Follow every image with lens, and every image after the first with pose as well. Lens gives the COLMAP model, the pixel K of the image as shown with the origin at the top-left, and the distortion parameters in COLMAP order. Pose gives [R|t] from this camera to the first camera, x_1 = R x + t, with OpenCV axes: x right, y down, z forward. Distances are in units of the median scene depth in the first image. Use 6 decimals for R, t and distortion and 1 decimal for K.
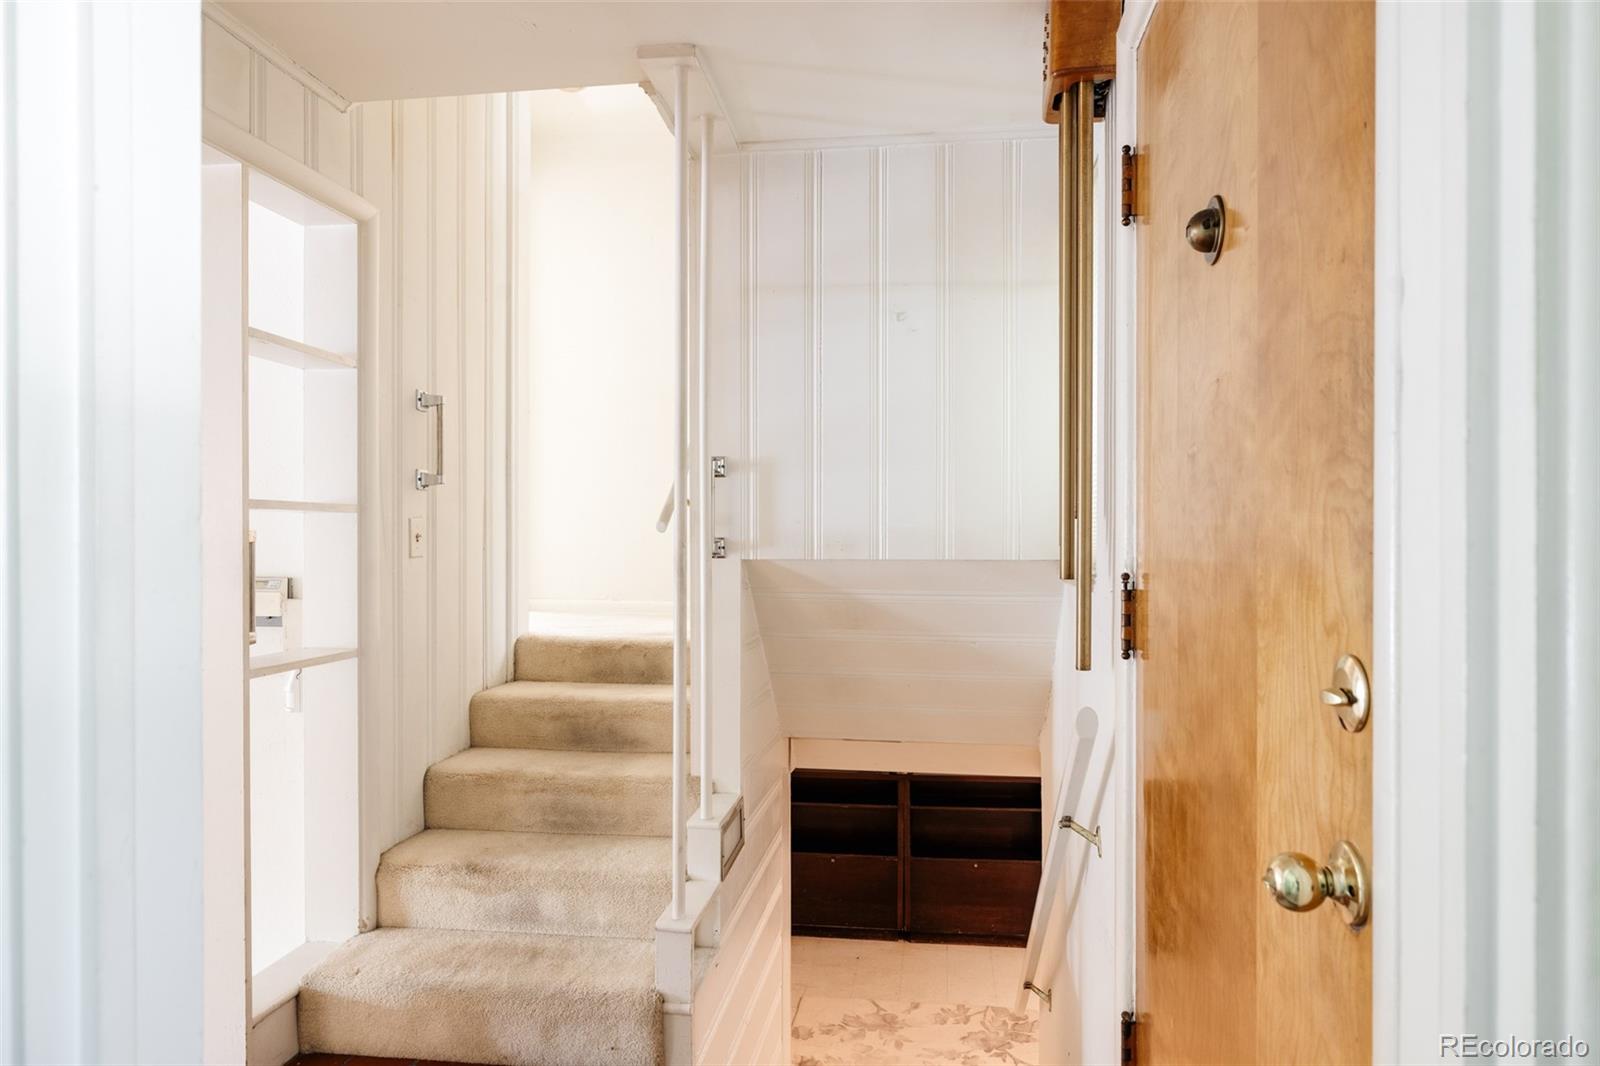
lens RADIAL K [[979.9, 0, 803.1], [0, 979.9, 535.1], [0, 0, 1]] dist [-0.000505, -0.000078]
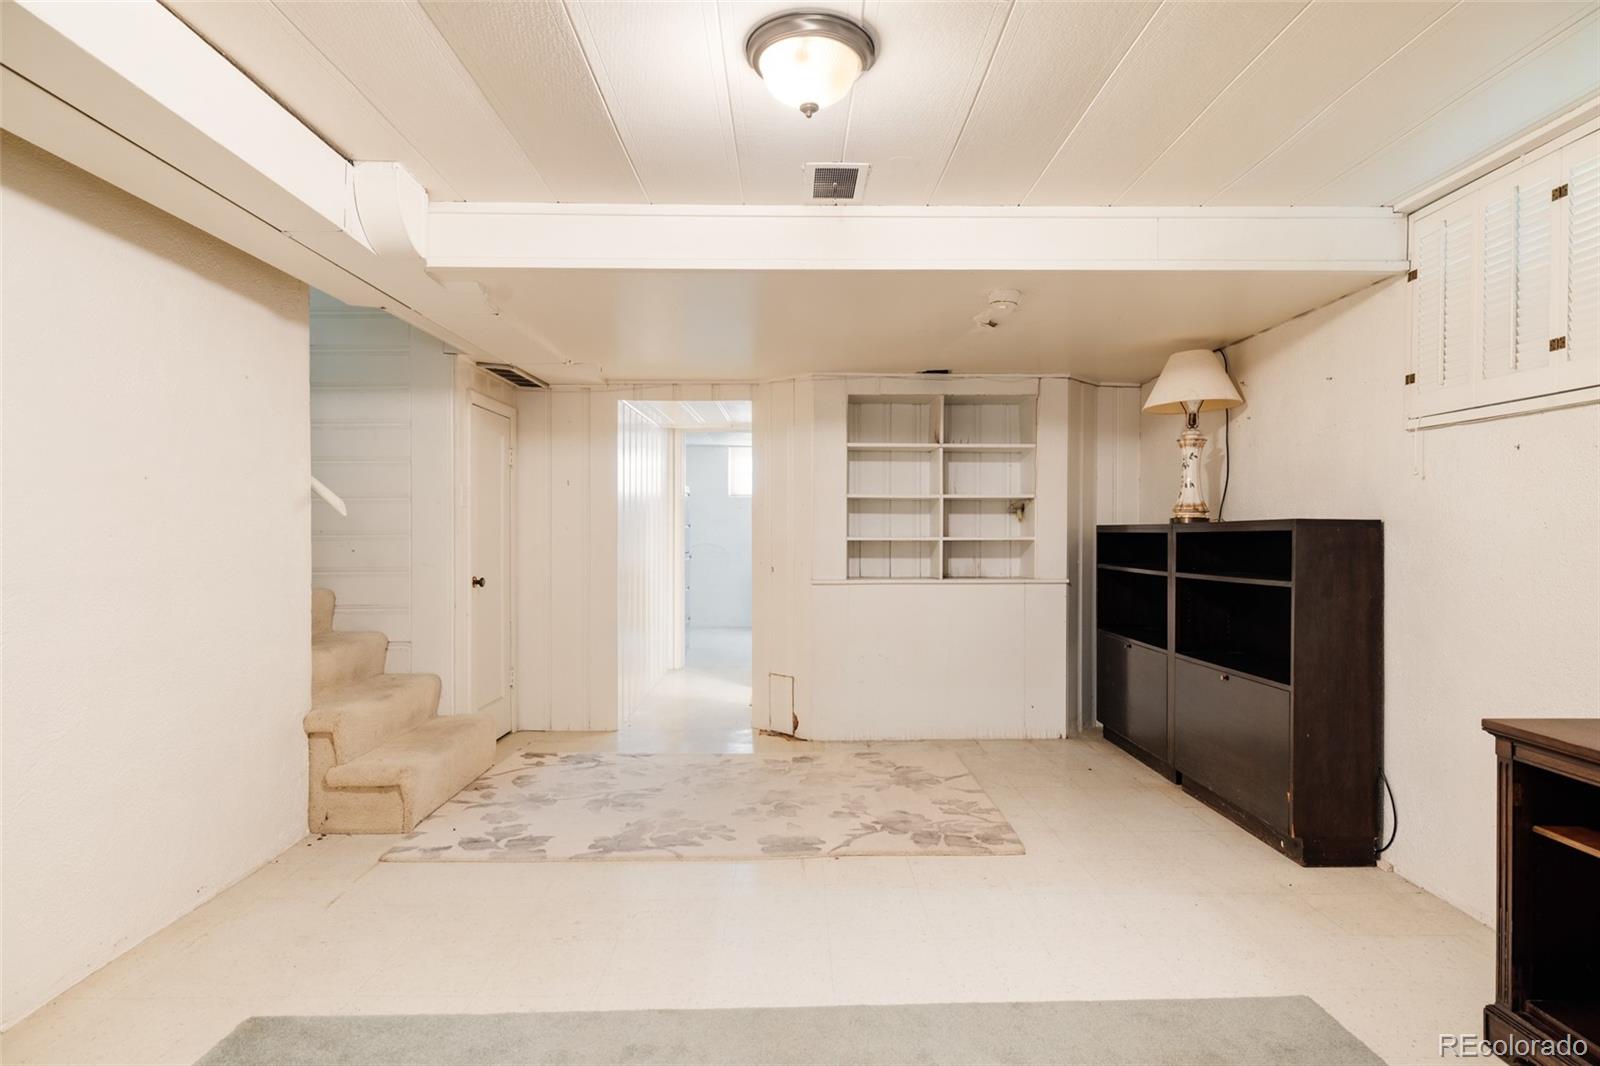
lens RADIAL K [[893.0, 0, 800.4], [0, 893.0, 534.2], [0, 0, 1]] dist [-0.006303, -0.001758]
pose [[0.144739, 0.001447, -0.989469, 0.758217], [-0.000141, 0.999999, 0.001442, 0.293202], [0.989470, -0.000069, 0.144739, 0.788770]]
